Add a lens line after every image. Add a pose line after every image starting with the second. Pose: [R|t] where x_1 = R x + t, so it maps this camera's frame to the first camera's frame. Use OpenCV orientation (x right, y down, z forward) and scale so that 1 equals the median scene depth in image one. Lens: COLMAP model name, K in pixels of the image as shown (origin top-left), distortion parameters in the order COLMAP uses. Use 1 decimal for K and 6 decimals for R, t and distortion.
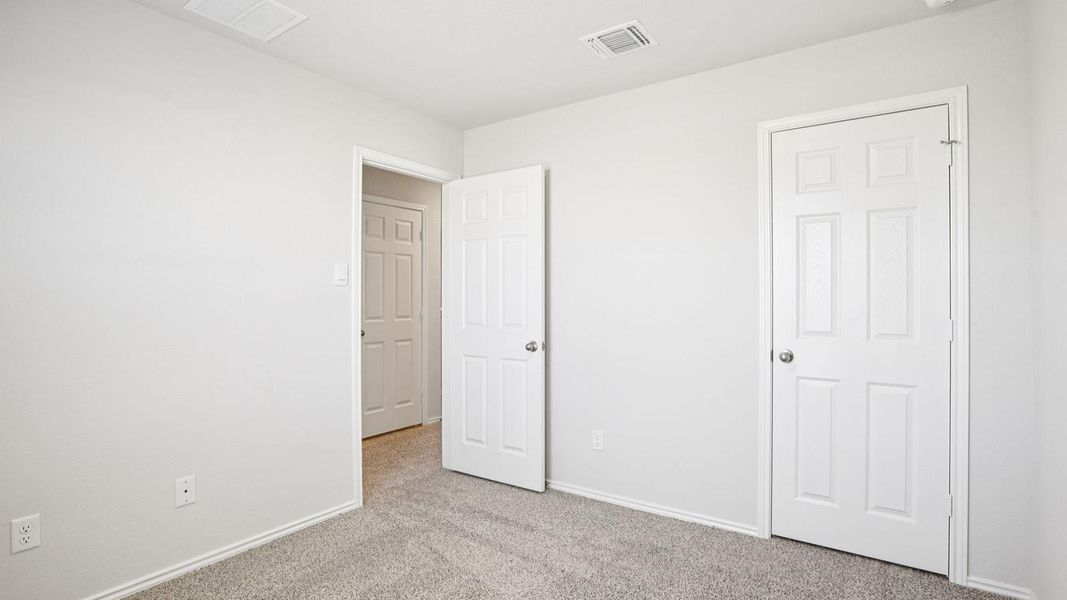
lens RADIAL K [[535.3, 0, 536.9], [0, 535.3, 299.4], [0, 0, 1]] dist [-0.004013, -0.000004]
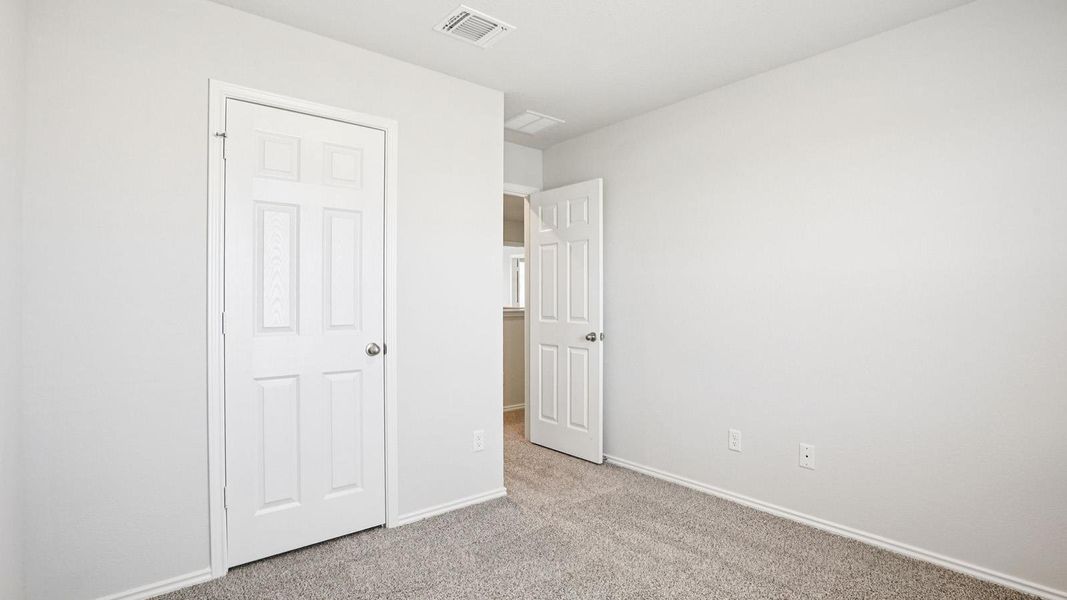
lens RADIAL K [[535.3, 0, 536.9], [0, 535.3, 299.4], [0, 0, 1]] dist [-0.004013, -0.000004]
pose [[0.960244, -0.006426, -0.279087, 0.194723], [0.008228, 0.999952, 0.005288, 0.000756], [0.279040, -0.007374, 0.960251, -0.127712]]
